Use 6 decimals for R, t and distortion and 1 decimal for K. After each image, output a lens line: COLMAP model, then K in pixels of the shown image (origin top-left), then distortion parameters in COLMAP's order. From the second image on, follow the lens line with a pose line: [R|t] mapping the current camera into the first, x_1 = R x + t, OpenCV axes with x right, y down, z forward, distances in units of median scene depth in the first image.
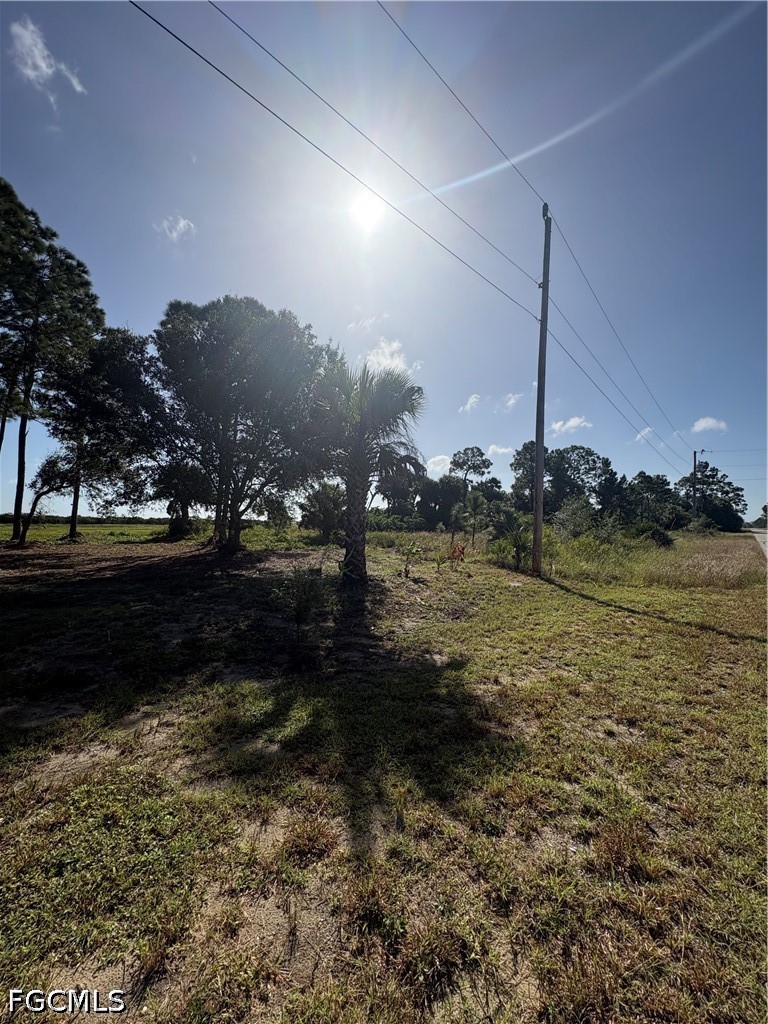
lens RADIAL K [[408.5, 0, 383.3], [0, 408.5, 510.7], [0, 0, 1]] dist [0.001703, -0.000154]
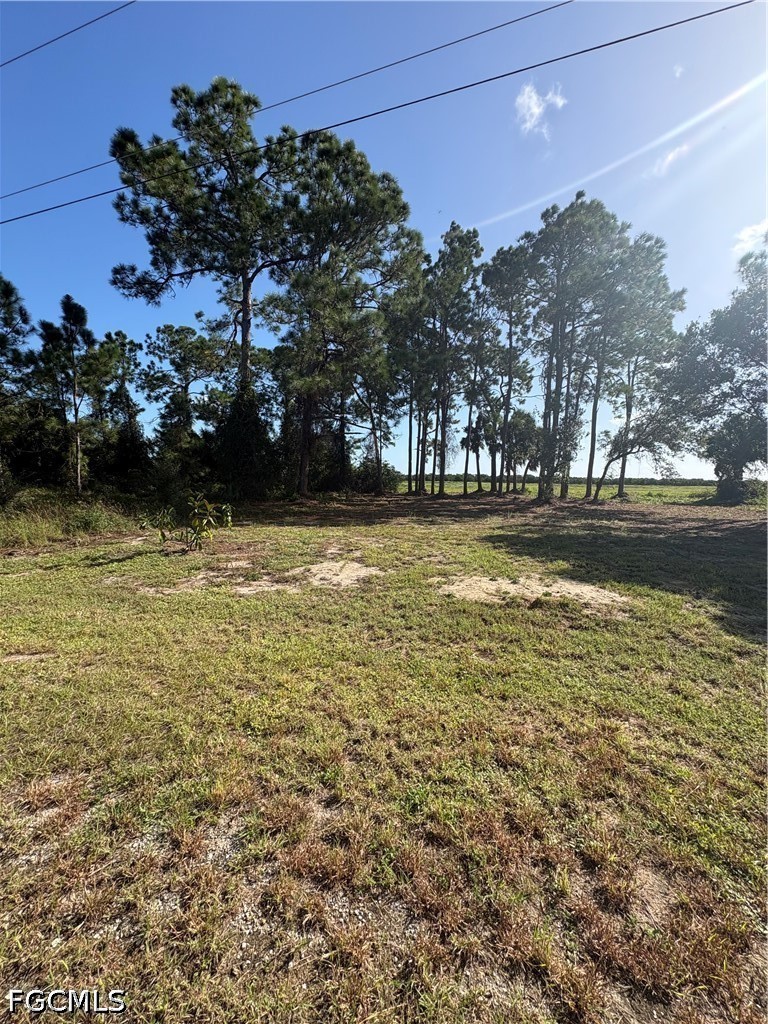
lens RADIAL K [[408.3, 0, 383.2], [0, 408.3, 509.8], [0, 0, 1]] dist [0.000242, 0.000057]
pose [[0.449809, 0.064081, -0.890823, -0.089125], [0.021327, 0.996368, 0.082442, -0.011238], [0.892870, -0.056082, 0.446808, -0.188746]]
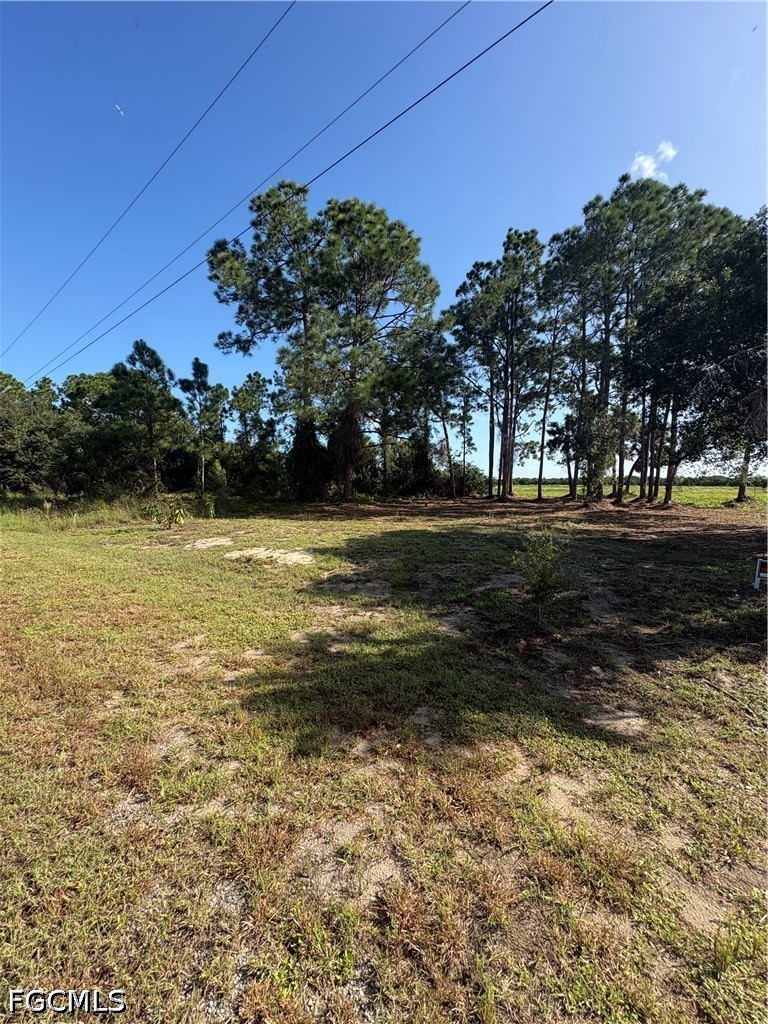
lens RADIAL K [[408.5, 0, 383.3], [0, 408.5, 510.7], [0, 0, 1]] dist [0.001703, -0.000154]
pose [[0.081551, 0.058673, -0.994941, 0.223873], [0.032543, 0.997577, 0.061496, 0.003634], [0.996138, -0.037394, 0.079443, 0.204797]]
